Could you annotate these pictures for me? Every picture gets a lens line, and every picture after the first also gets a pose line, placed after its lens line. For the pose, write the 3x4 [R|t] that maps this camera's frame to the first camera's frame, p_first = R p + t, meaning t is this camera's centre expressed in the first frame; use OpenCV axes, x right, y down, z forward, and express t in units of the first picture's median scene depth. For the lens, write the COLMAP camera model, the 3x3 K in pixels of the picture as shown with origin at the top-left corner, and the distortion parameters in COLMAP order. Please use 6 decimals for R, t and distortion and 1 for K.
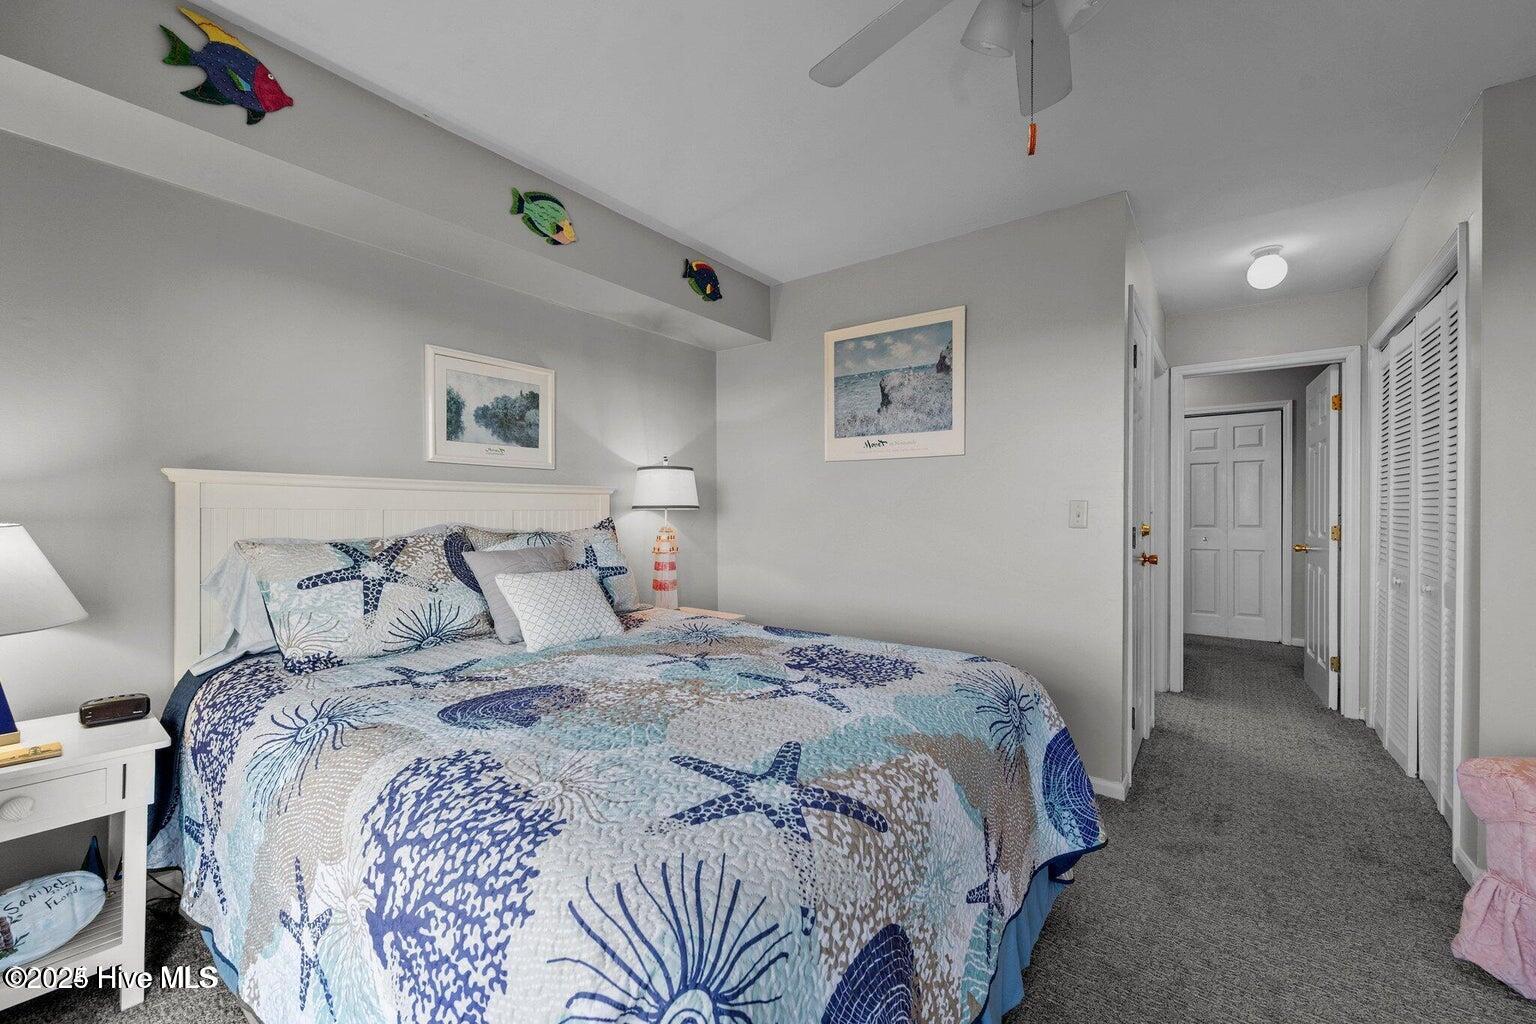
lens RADIAL K [[606.9, 0, 769.4], [0, 606.9, 510.2], [0, 0, 1]] dist [-0.000885, -0.000050]
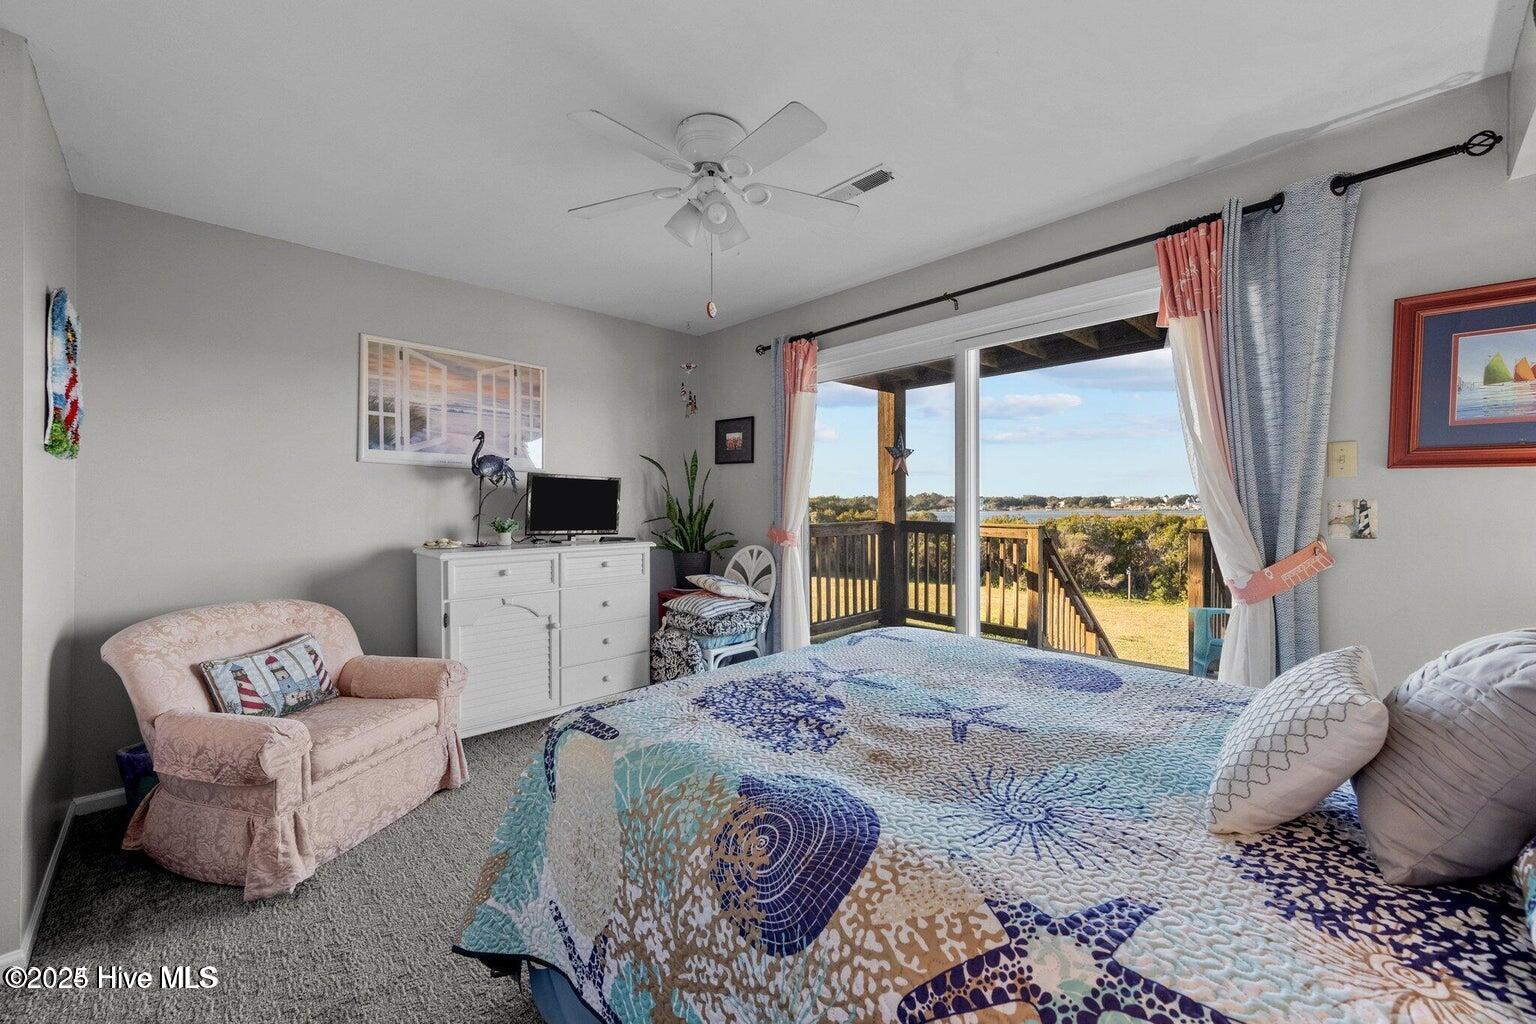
lens RADIAL K [[606.9, 0, 765.8], [0, 606.9, 510.0], [0, 0, 1]] dist [-0.000885, -0.000050]
pose [[-0.992188, -0.009522, 0.124385, 0.277828], [-0.010044, 0.999943, -0.003570, -0.051359], [-0.124344, -0.004792, -0.992228, 1.861859]]
